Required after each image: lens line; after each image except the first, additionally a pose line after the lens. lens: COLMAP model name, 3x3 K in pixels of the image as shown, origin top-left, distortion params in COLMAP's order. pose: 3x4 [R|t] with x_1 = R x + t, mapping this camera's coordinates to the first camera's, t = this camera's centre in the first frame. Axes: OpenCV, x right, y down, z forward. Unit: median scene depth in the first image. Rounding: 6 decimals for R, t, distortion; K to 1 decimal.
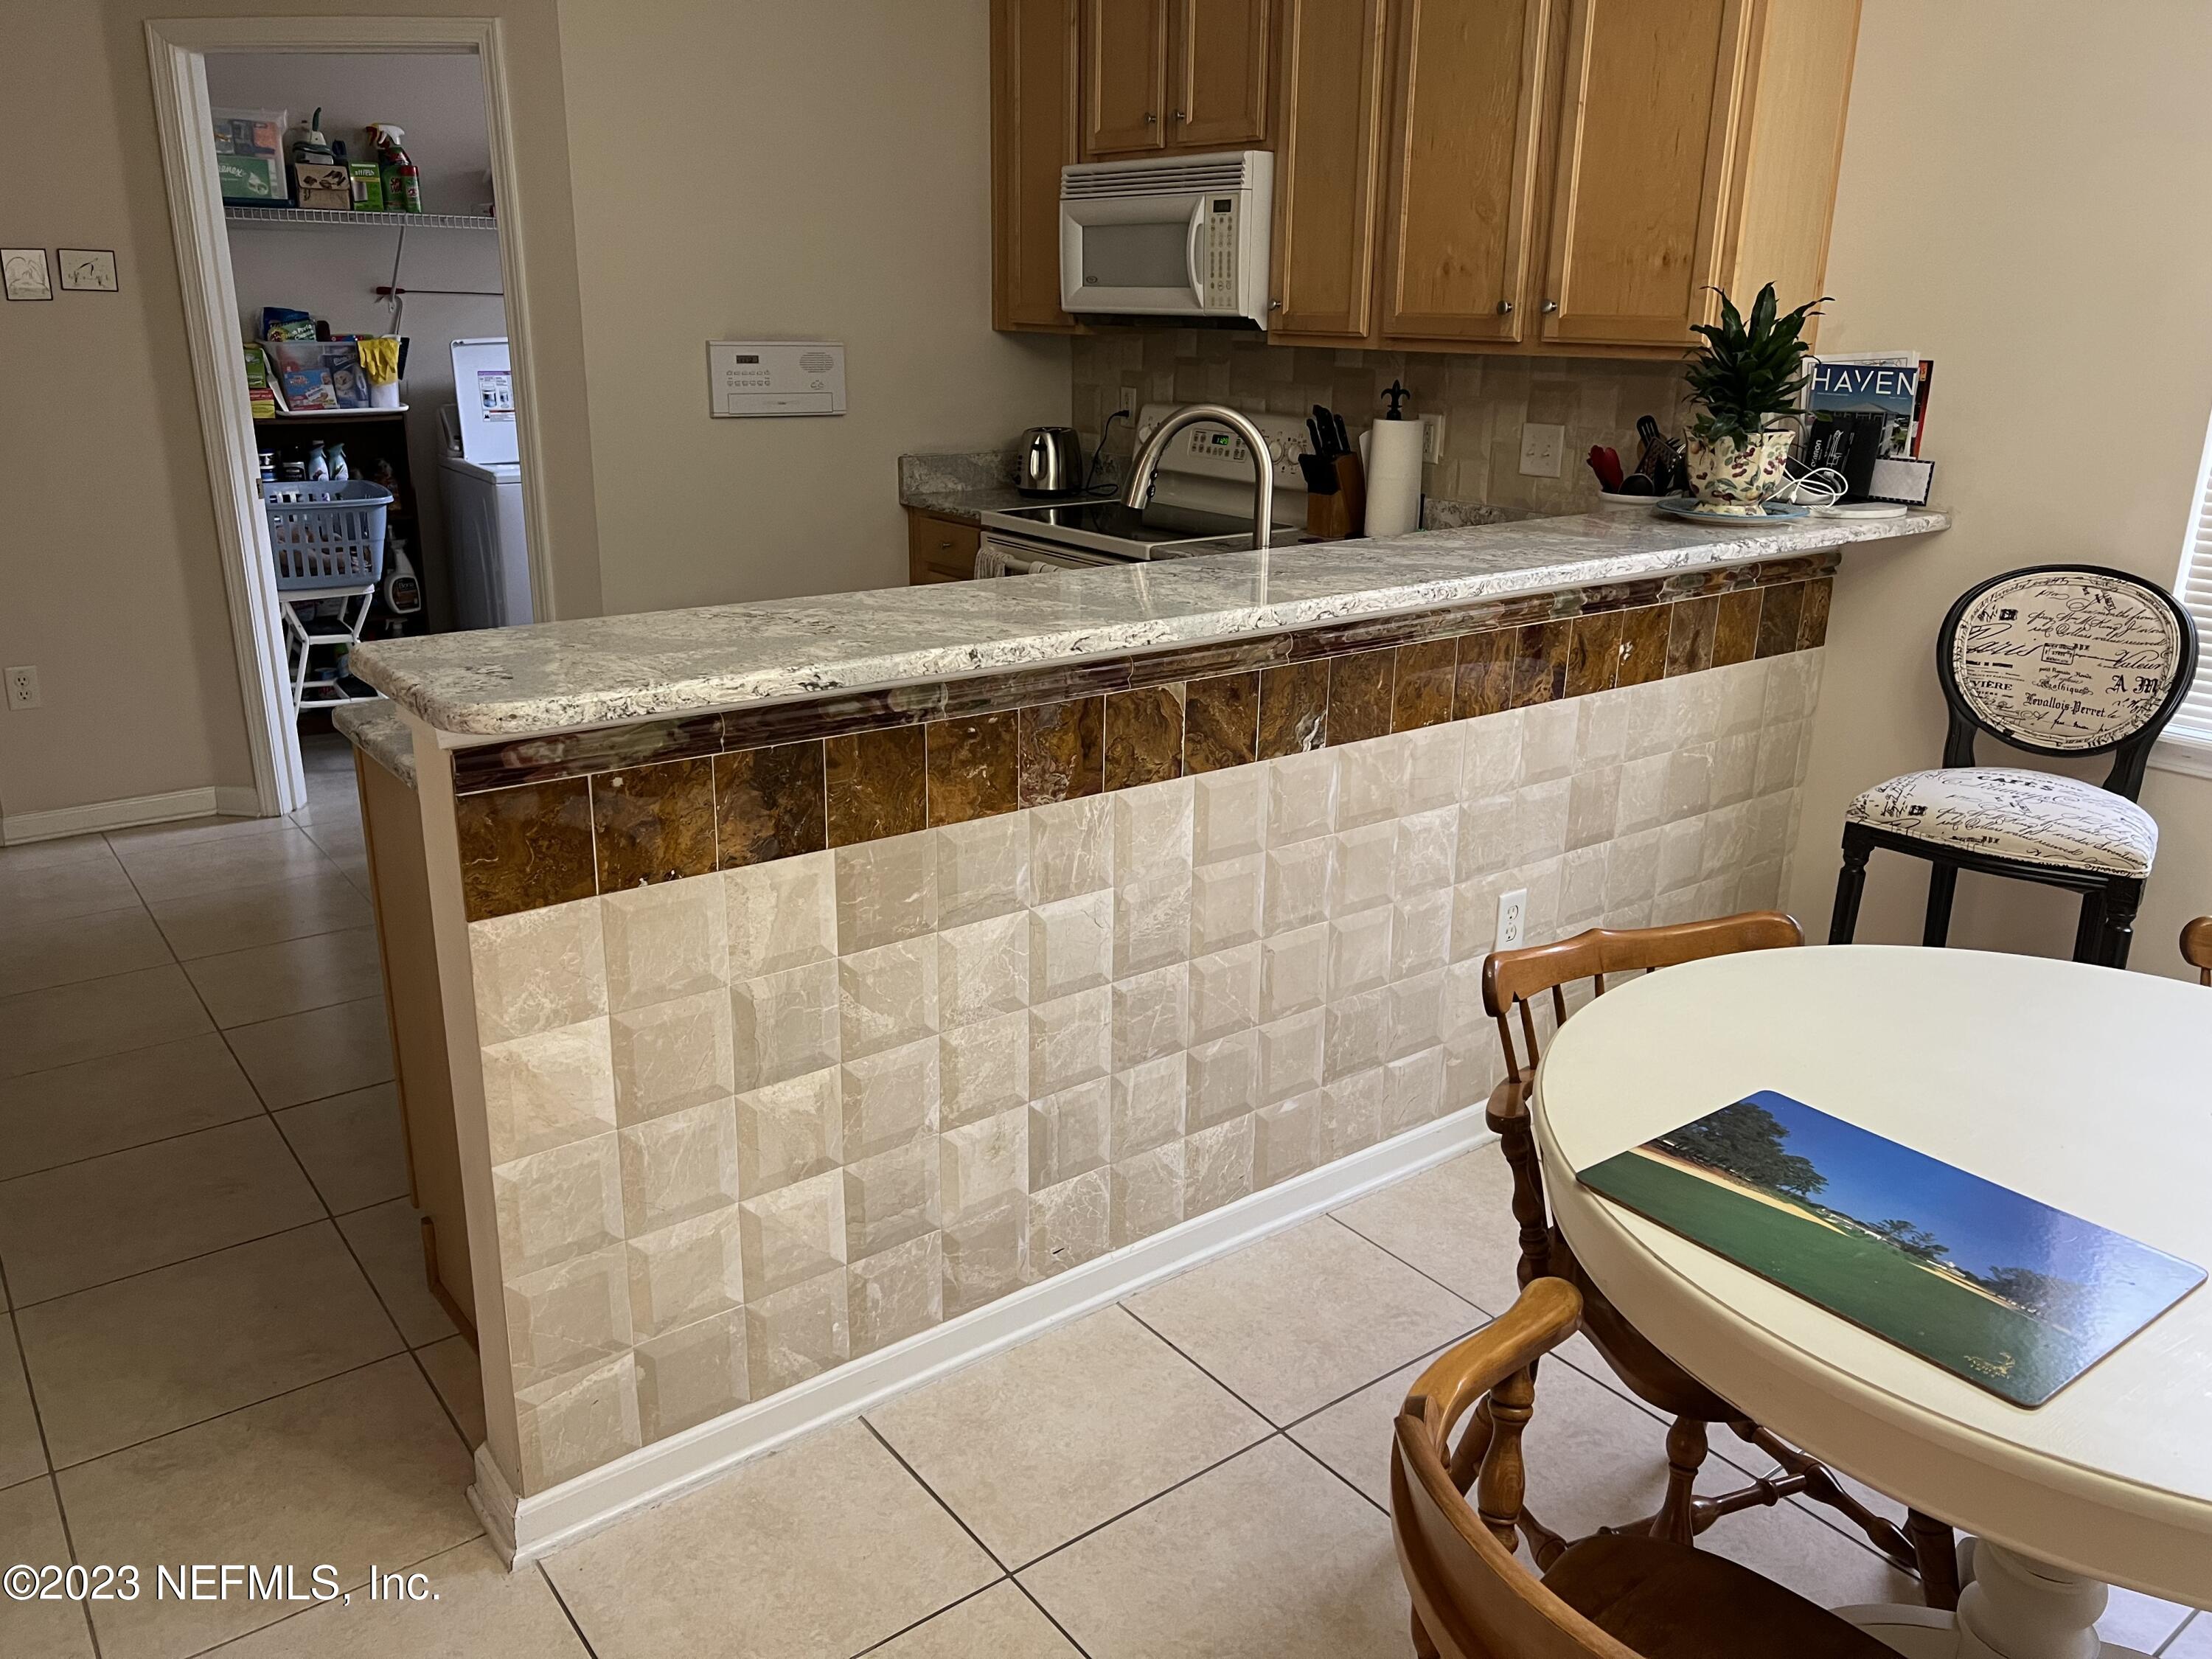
lens RADIAL K [[1633.7, 0, 1113.1], [0, 1633.7, 828.0], [0, 0, 1]] dist [0.019047, -0.017169]
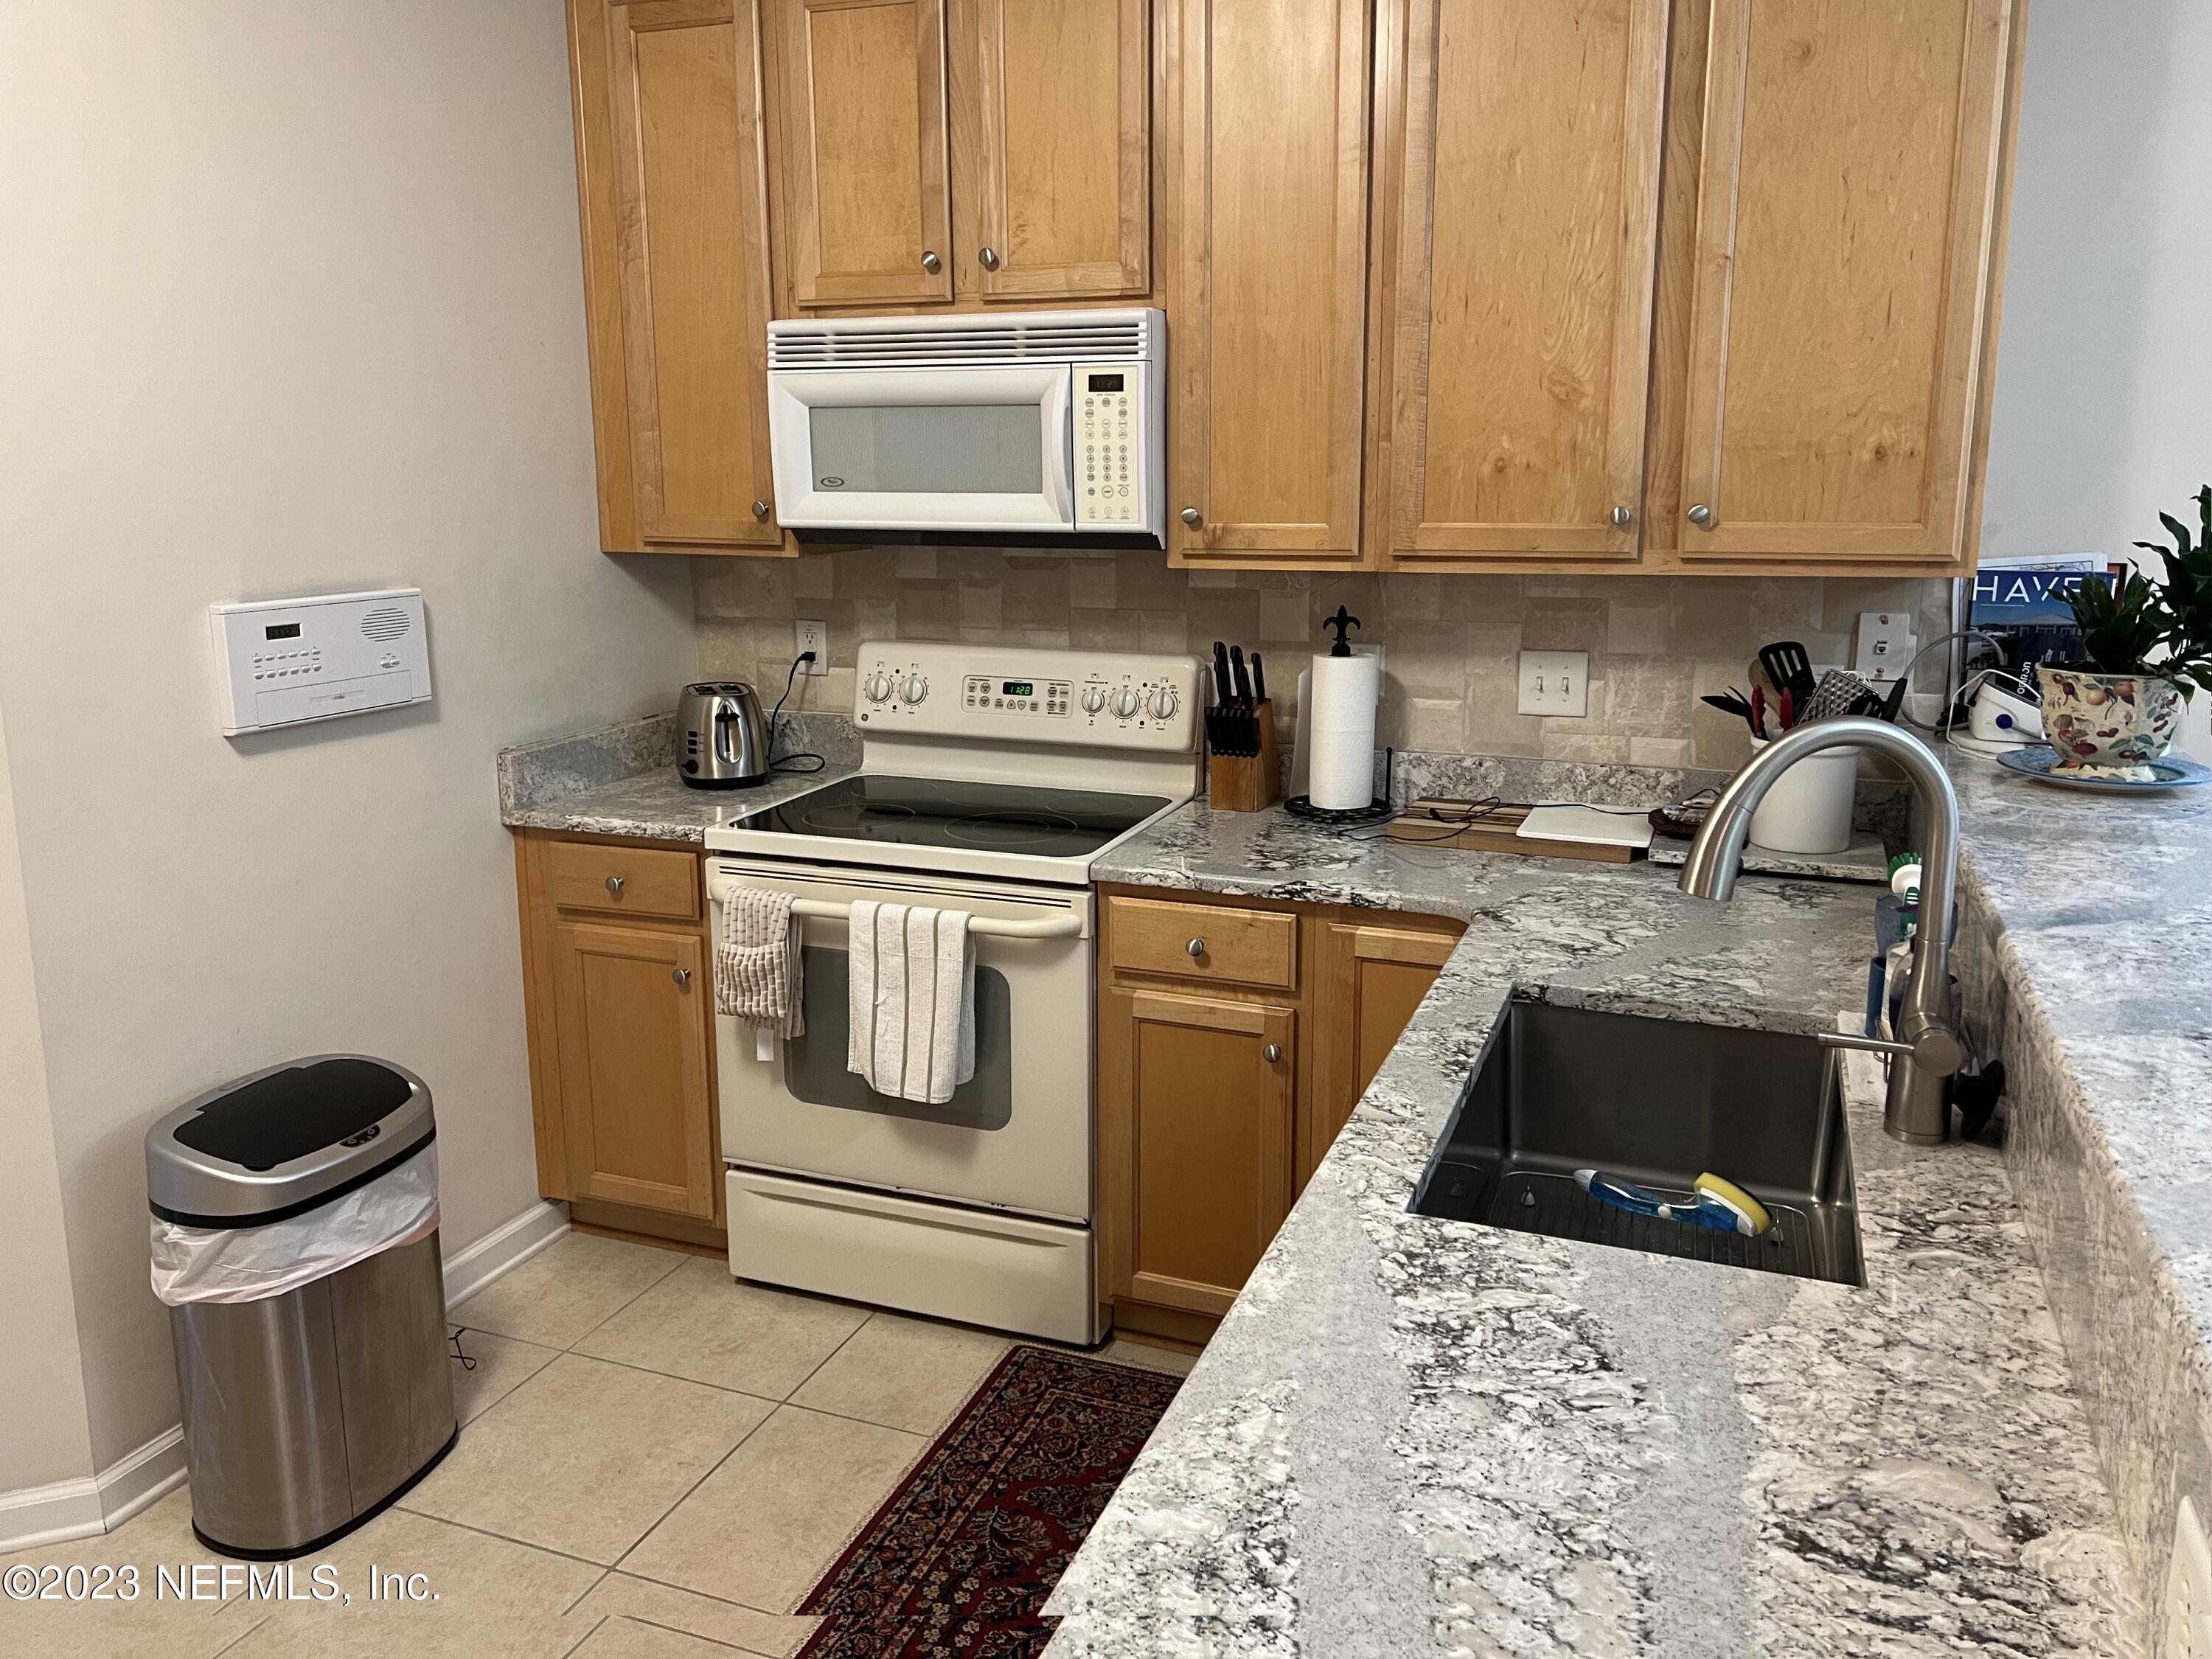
lens RADIAL K [[1633.7, 0, 1104.2], [0, 1633.7, 814.0], [0, 0, 1]] dist [0.019047, -0.017169]
pose [[0.855843, -0.131379, 0.500272, -0.430963], [0.178282, 0.982862, -0.046883, -0.225231], [-0.485539, 0.129314, 0.864598, 0.569859]]
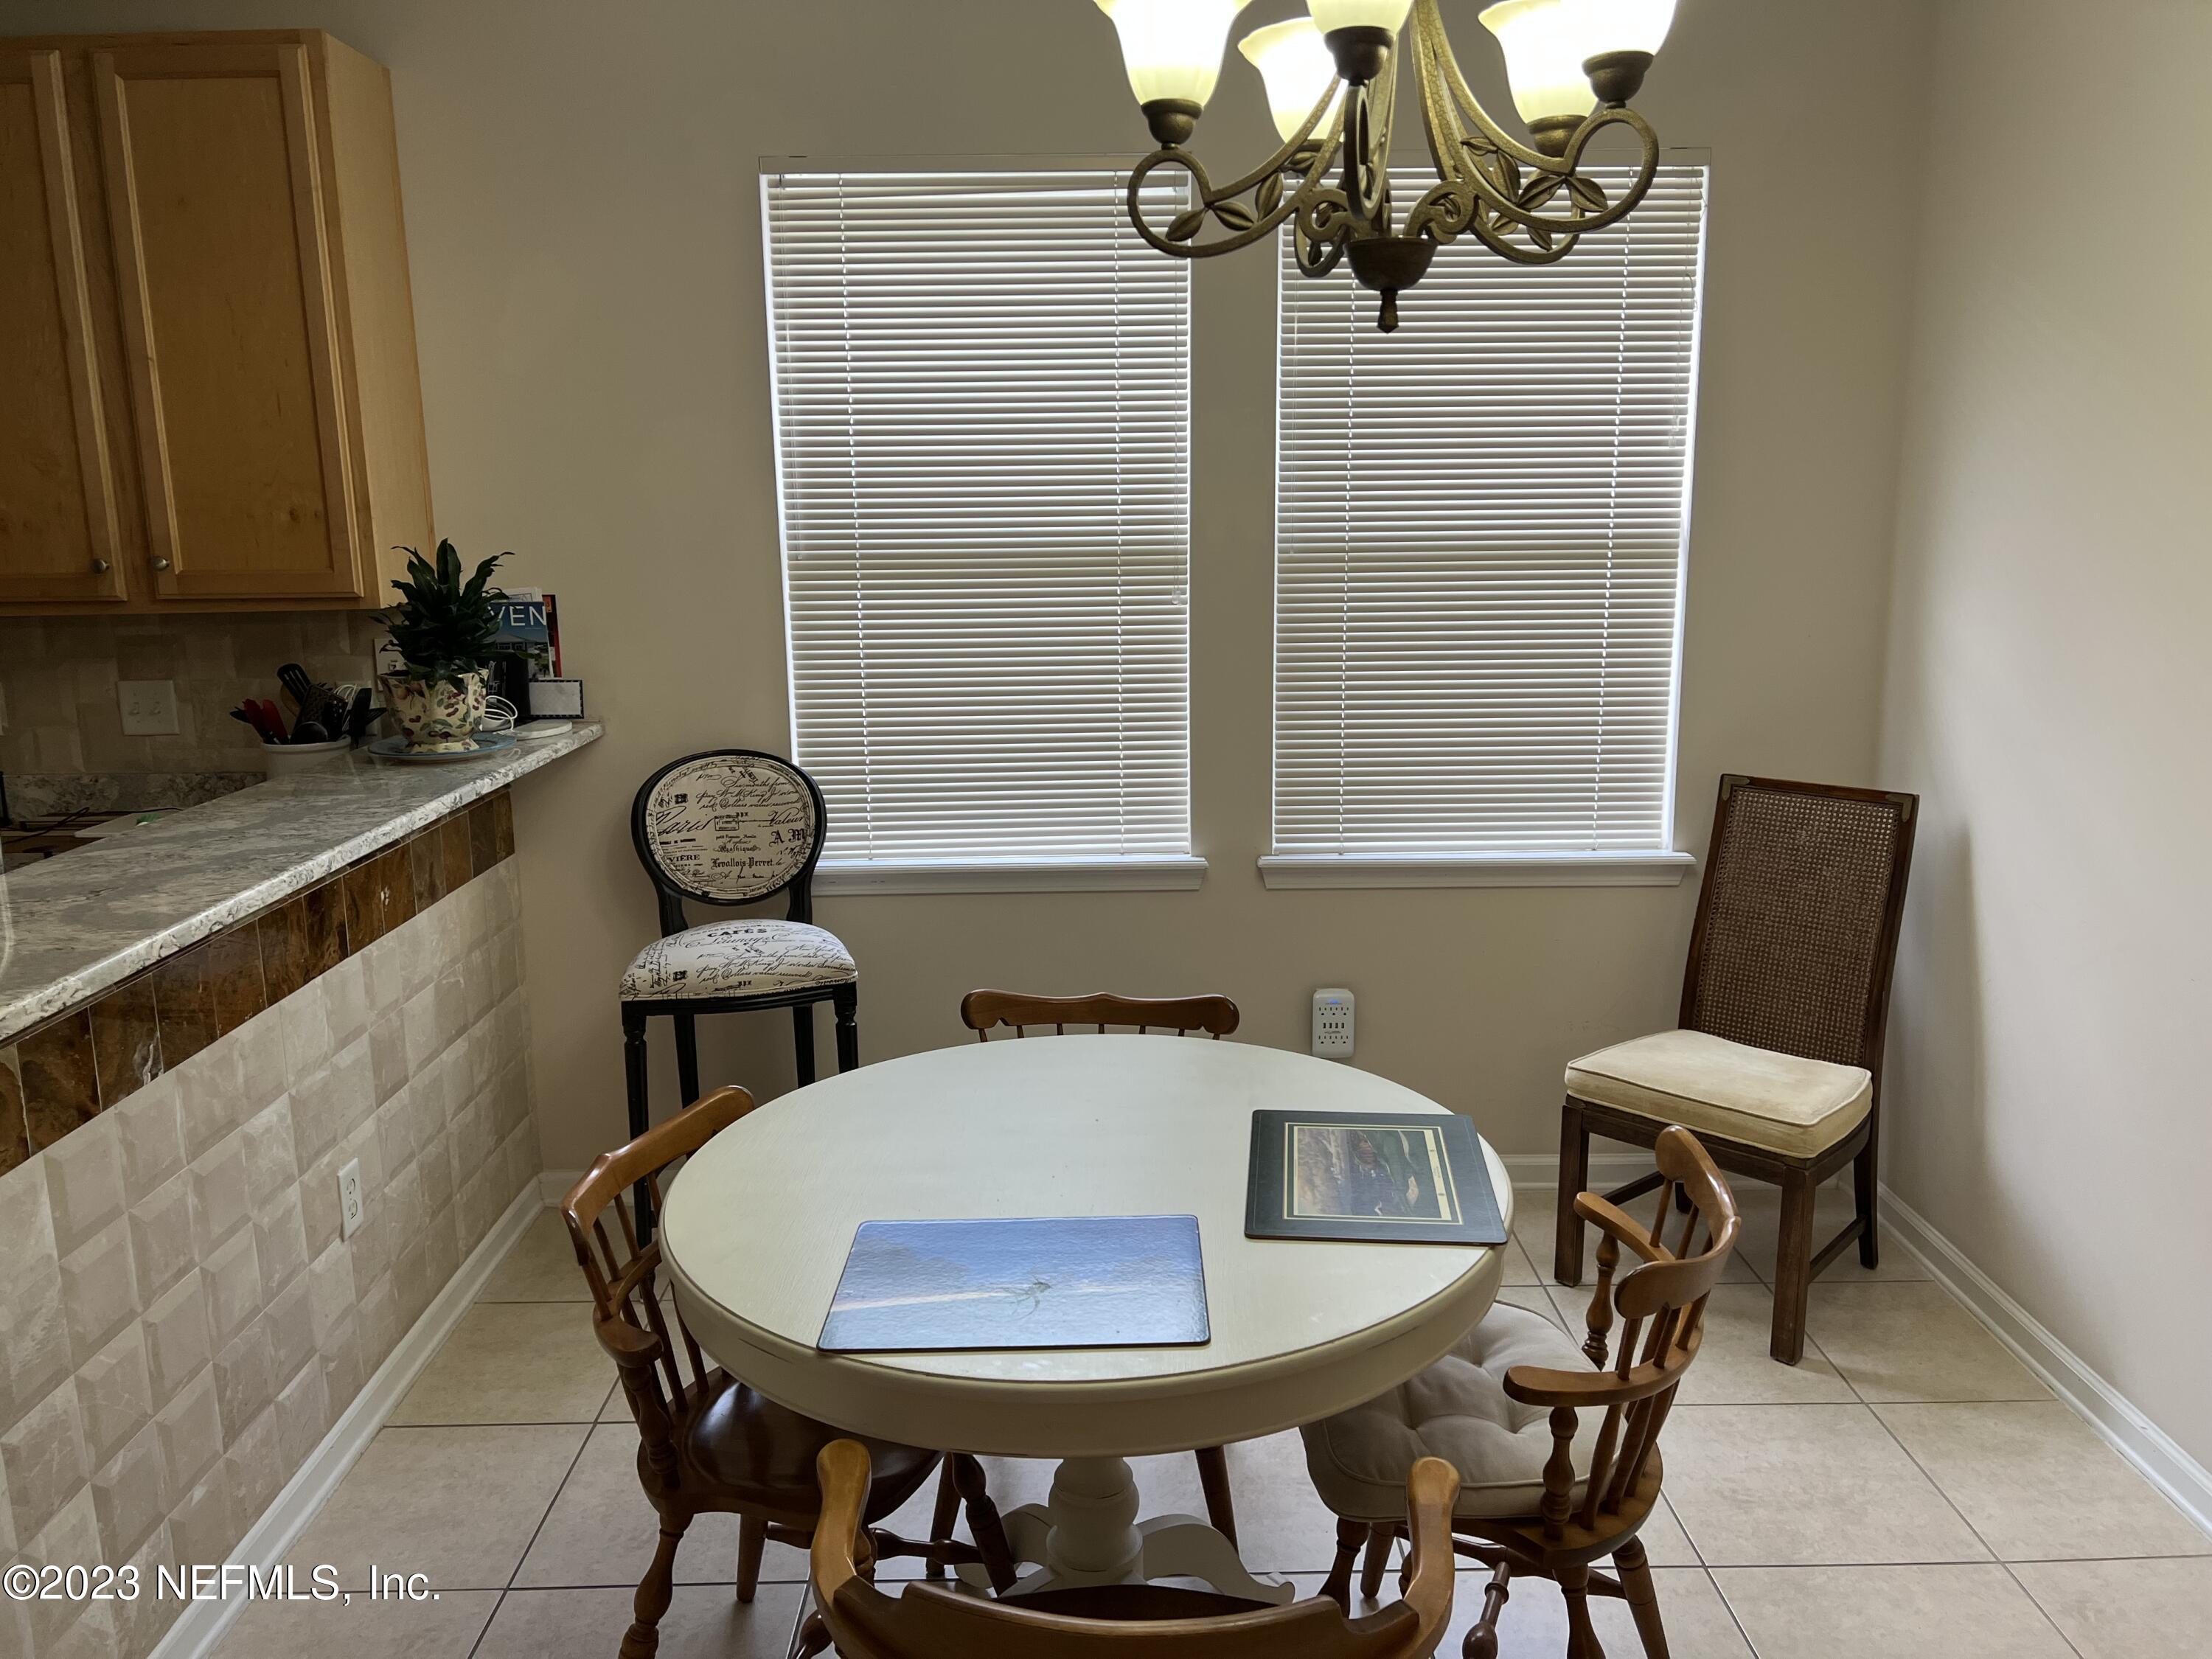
lens RADIAL K [[1633.7, 0, 1117.1], [0, 1633.7, 813.6], [0, 0, 1]] dist [0.019047, -0.017169]
pose [[0.587541, -0.173450, 0.790386, -0.211578], [0.267541, 0.963465, 0.012553, -0.050697], [-0.763687, 0.204085, 0.612480, 0.035020]]
